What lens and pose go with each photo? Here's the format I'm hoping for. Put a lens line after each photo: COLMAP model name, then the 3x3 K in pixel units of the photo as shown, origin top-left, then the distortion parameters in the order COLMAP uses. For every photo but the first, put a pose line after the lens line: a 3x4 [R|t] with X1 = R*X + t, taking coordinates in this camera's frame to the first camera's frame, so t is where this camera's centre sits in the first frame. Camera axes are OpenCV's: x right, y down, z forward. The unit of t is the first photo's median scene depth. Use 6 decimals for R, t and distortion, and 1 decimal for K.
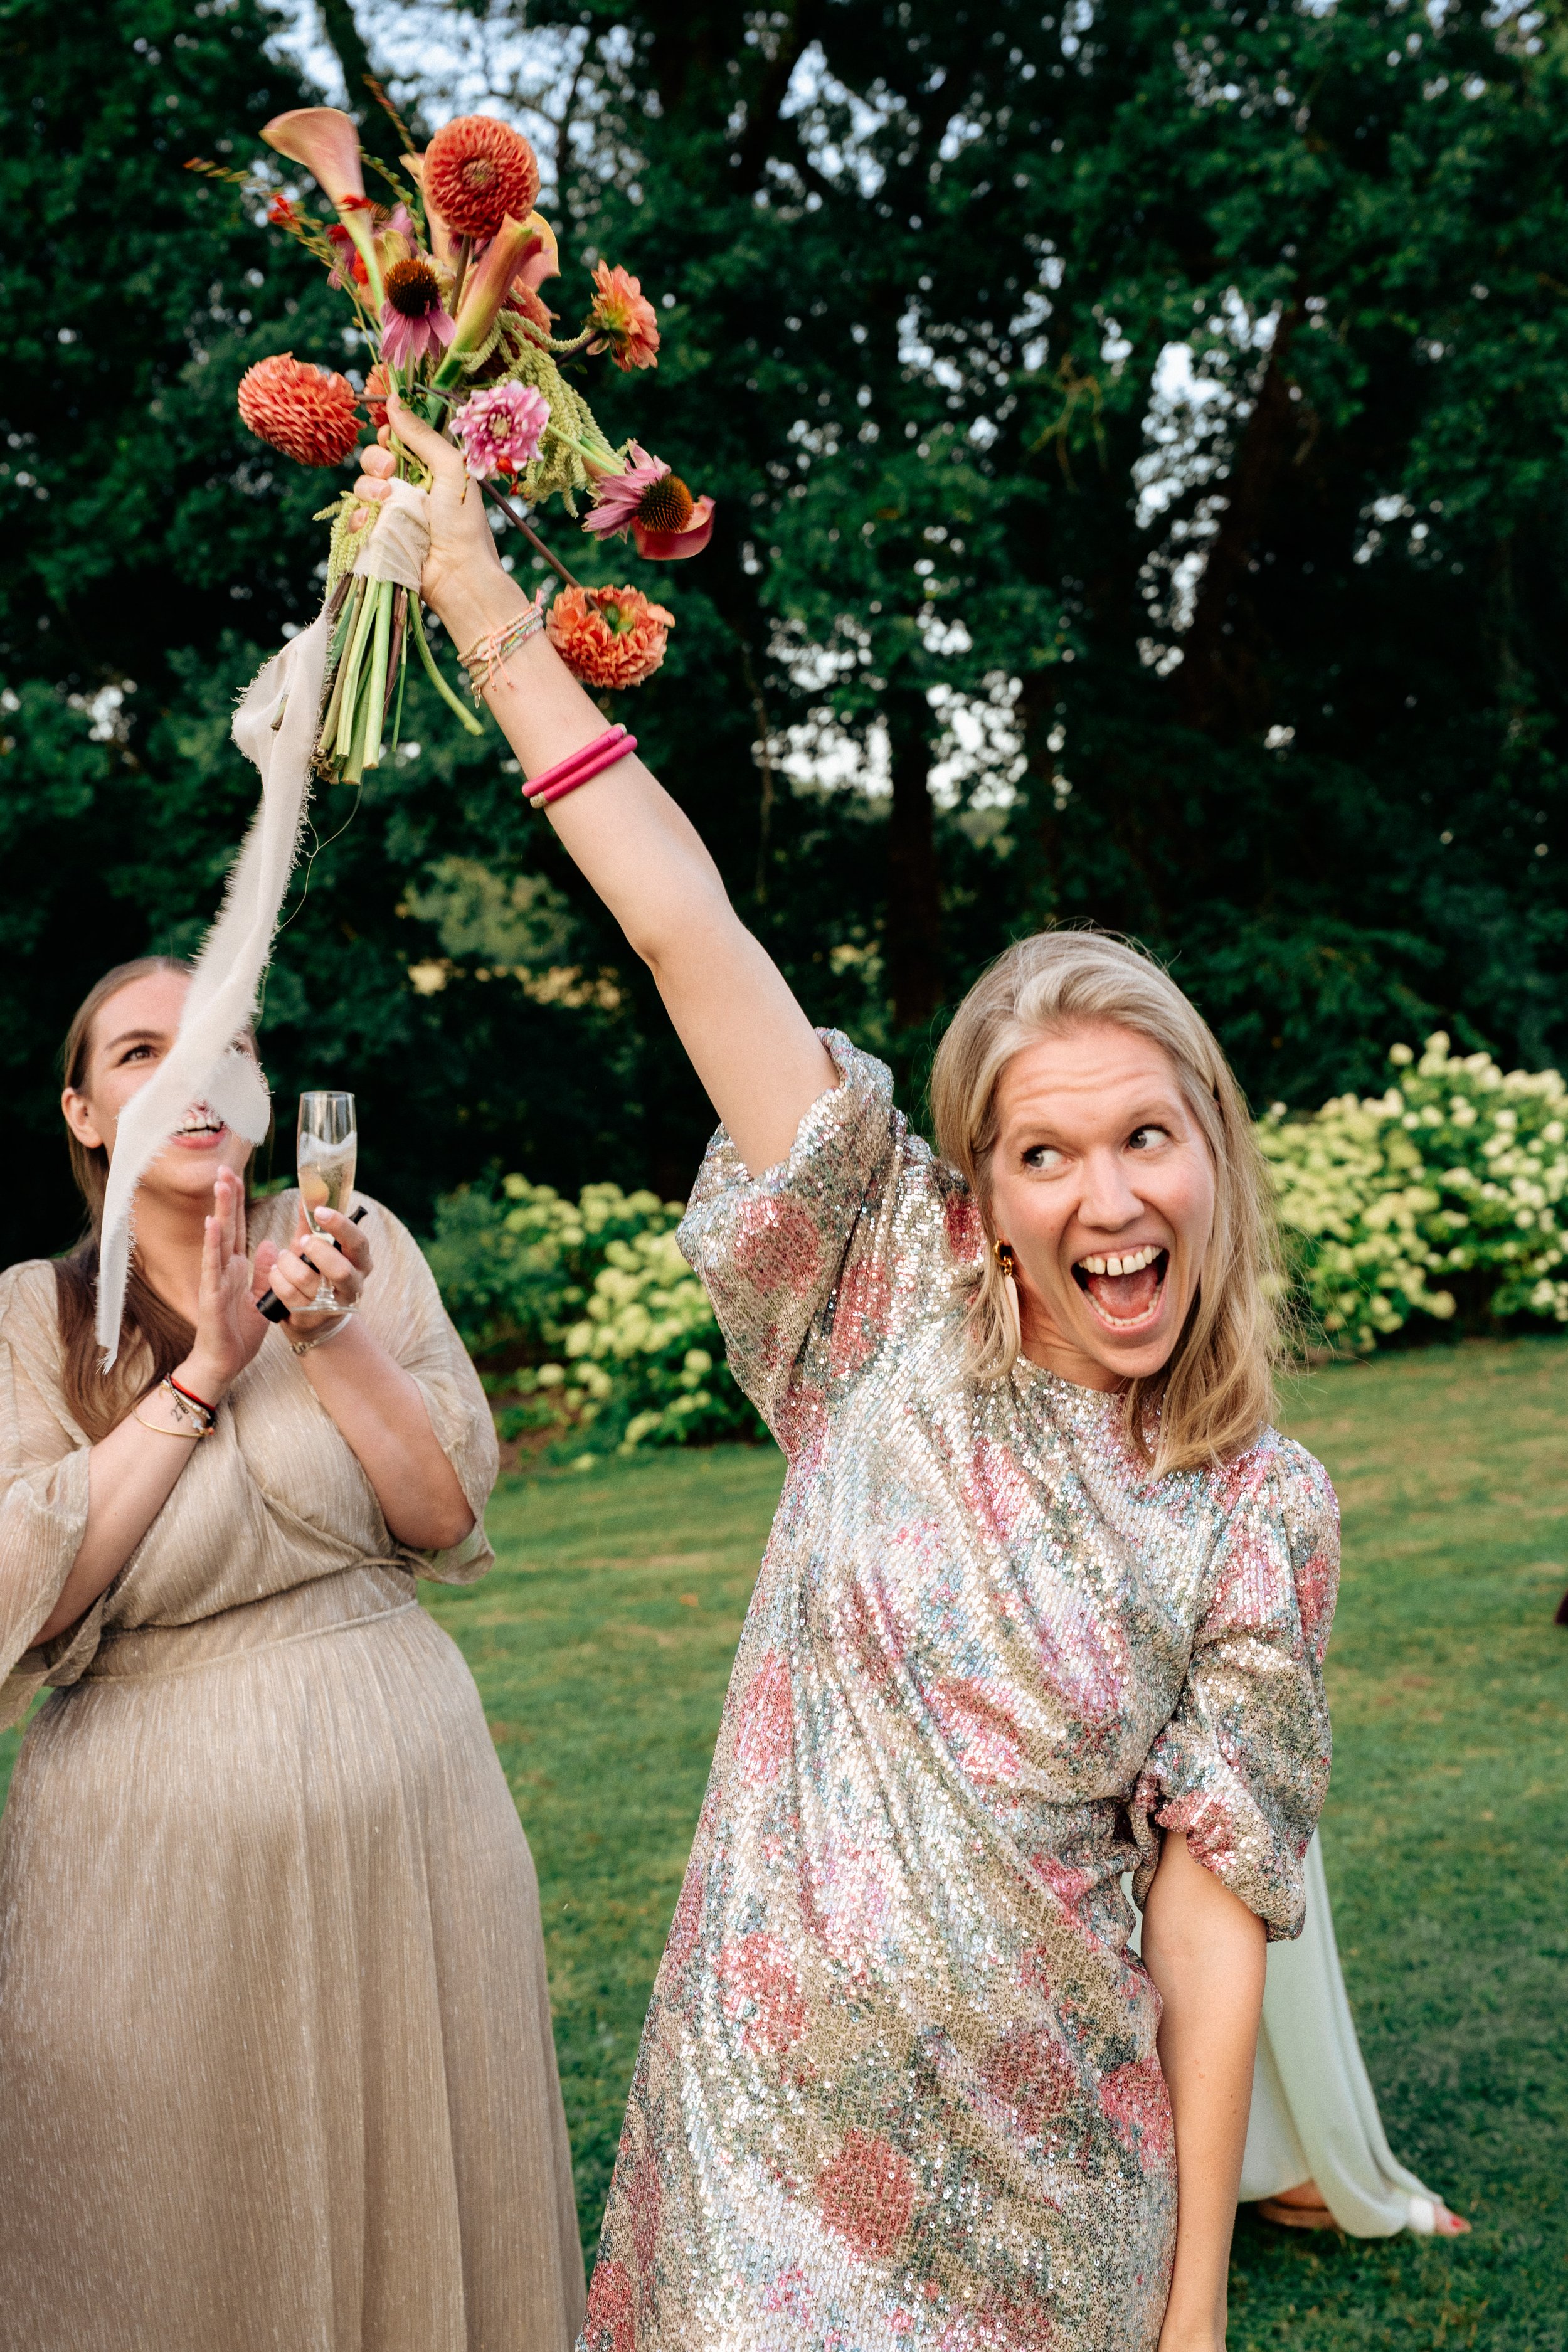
lens RADIAL K [[3034.9, 0, 869.0], [0, 3034.9, 1235.1], [0, 0, 1]] dist [0.029650, 0.286412]
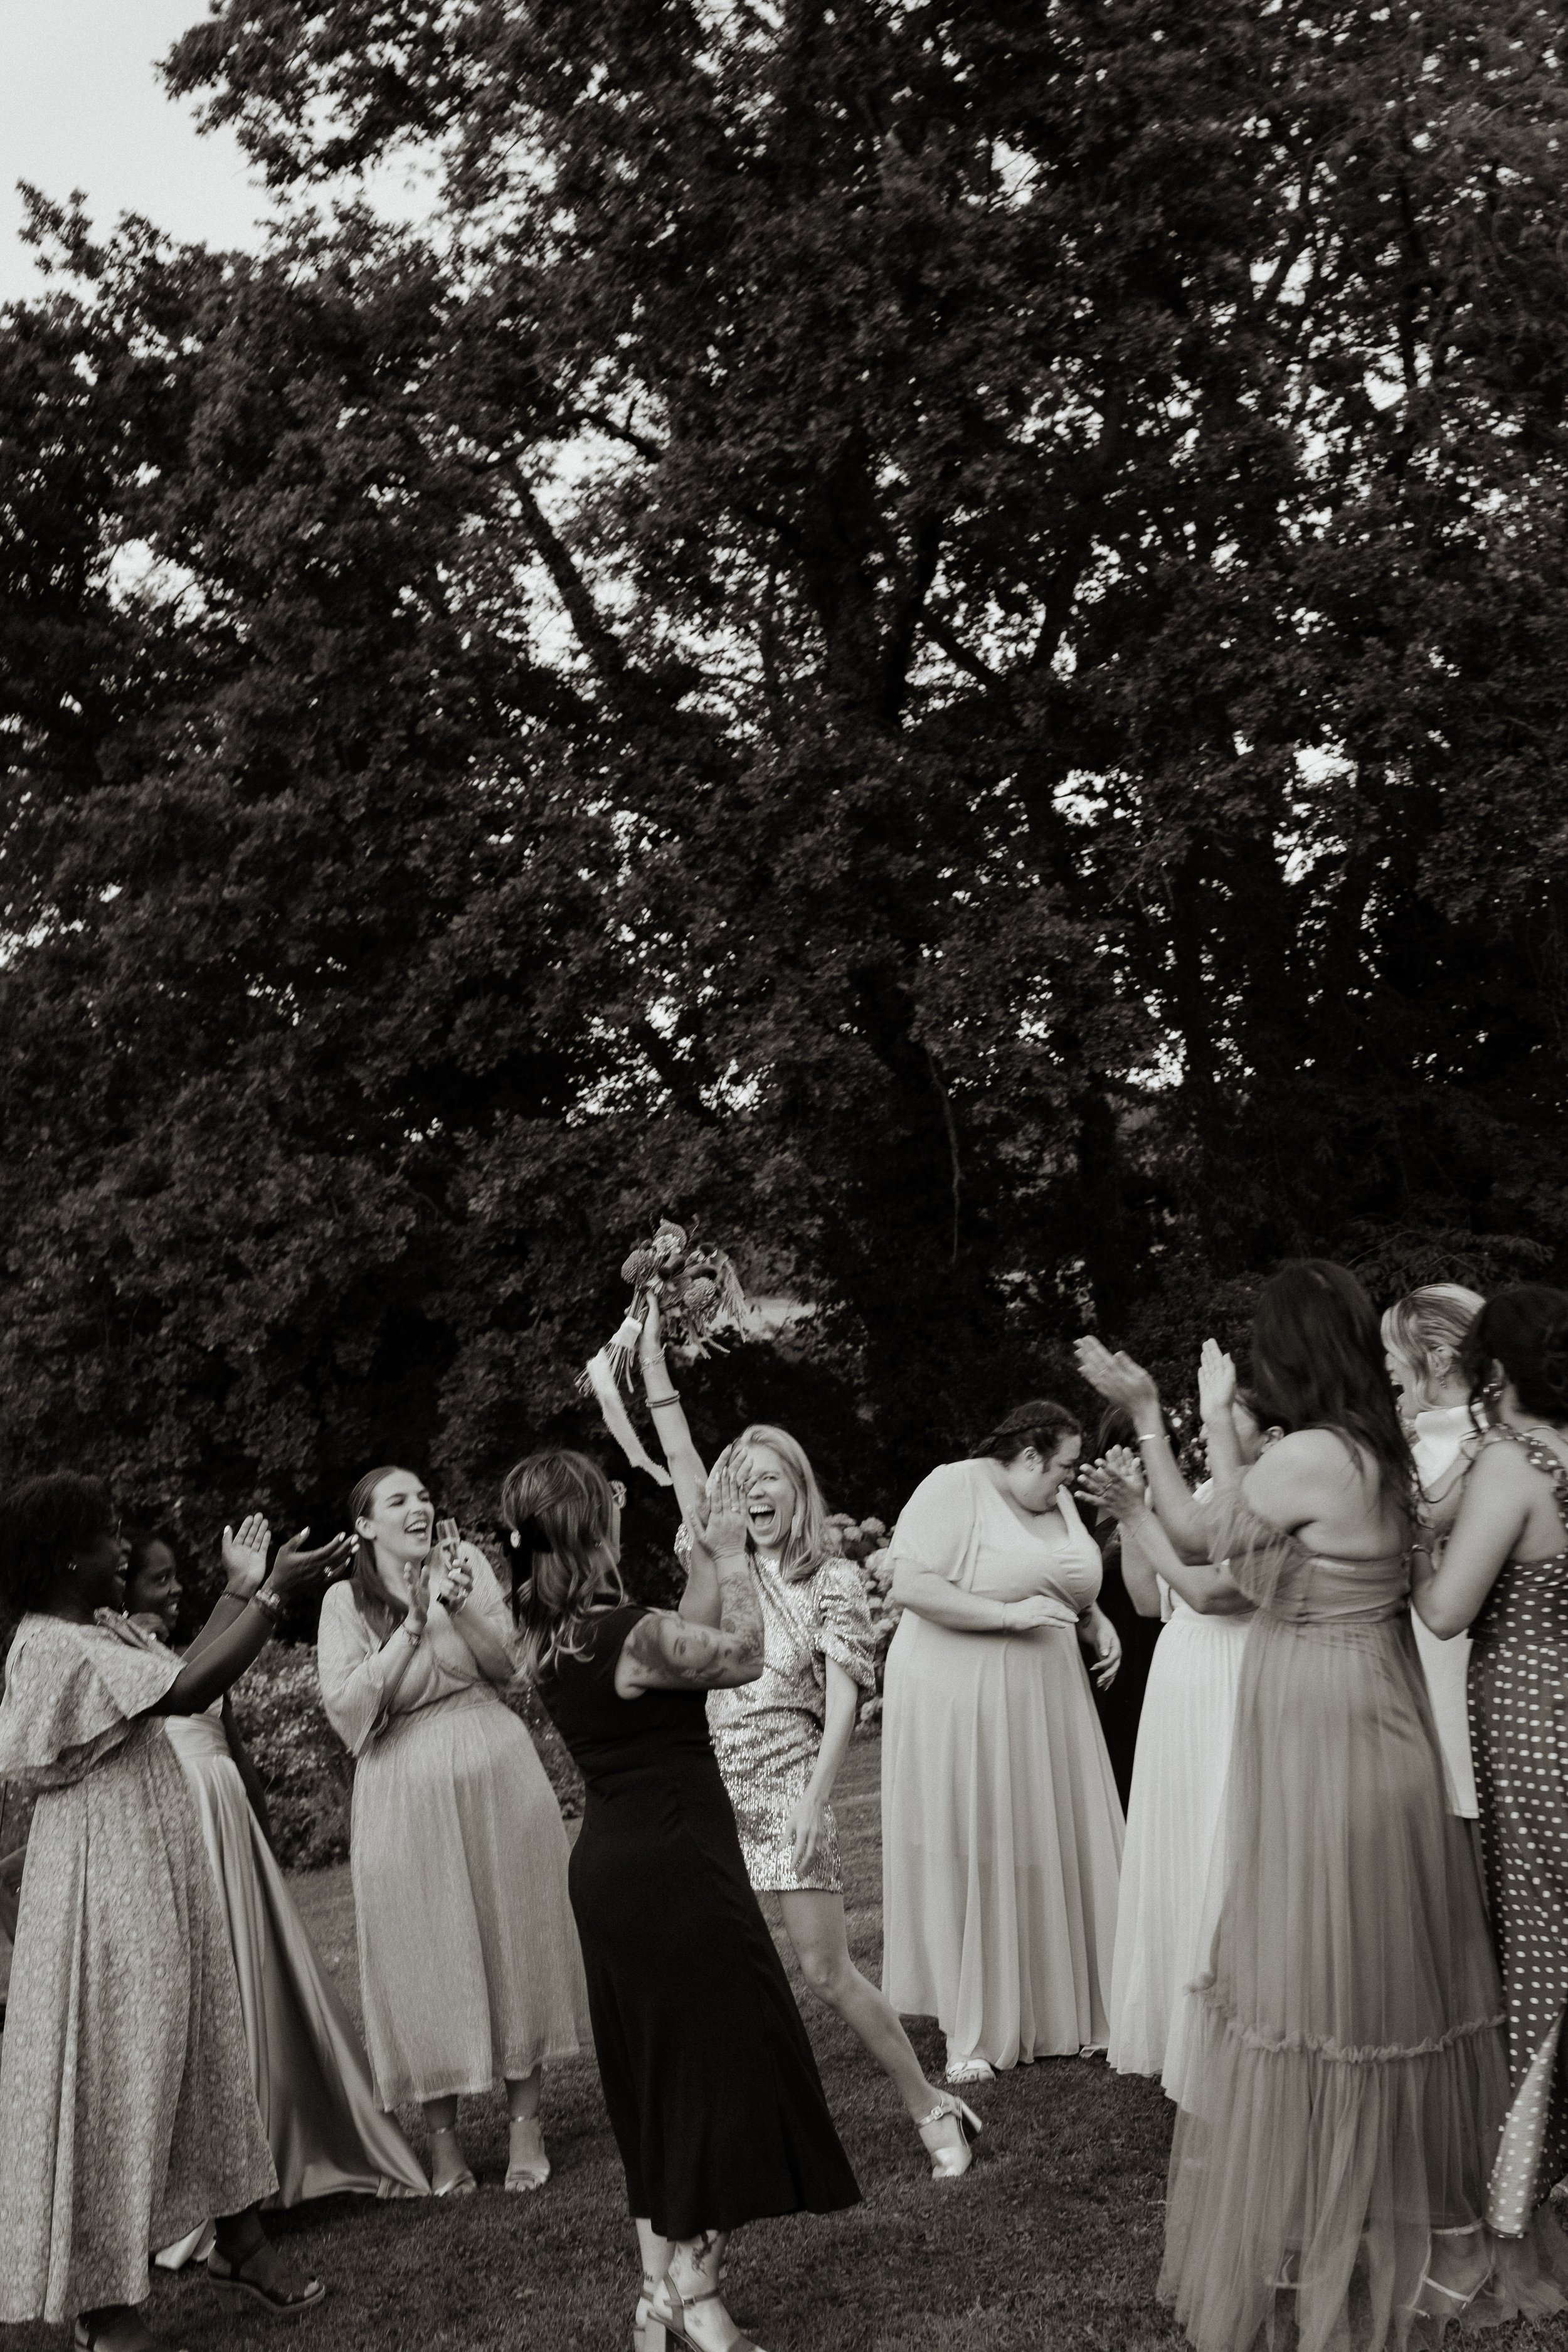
lens RADIAL K [[3034.9, 0, 869.0], [0, 3034.9, 1235.1], [0, 0, 1]] dist [0.029650, 0.286412]
pose [[0.989766, -0.098070, -0.103658, 0.071556], [0.087040, 0.990543, -0.106056, 0.003182], [0.113079, 0.095949, 0.988942, -0.242919]]
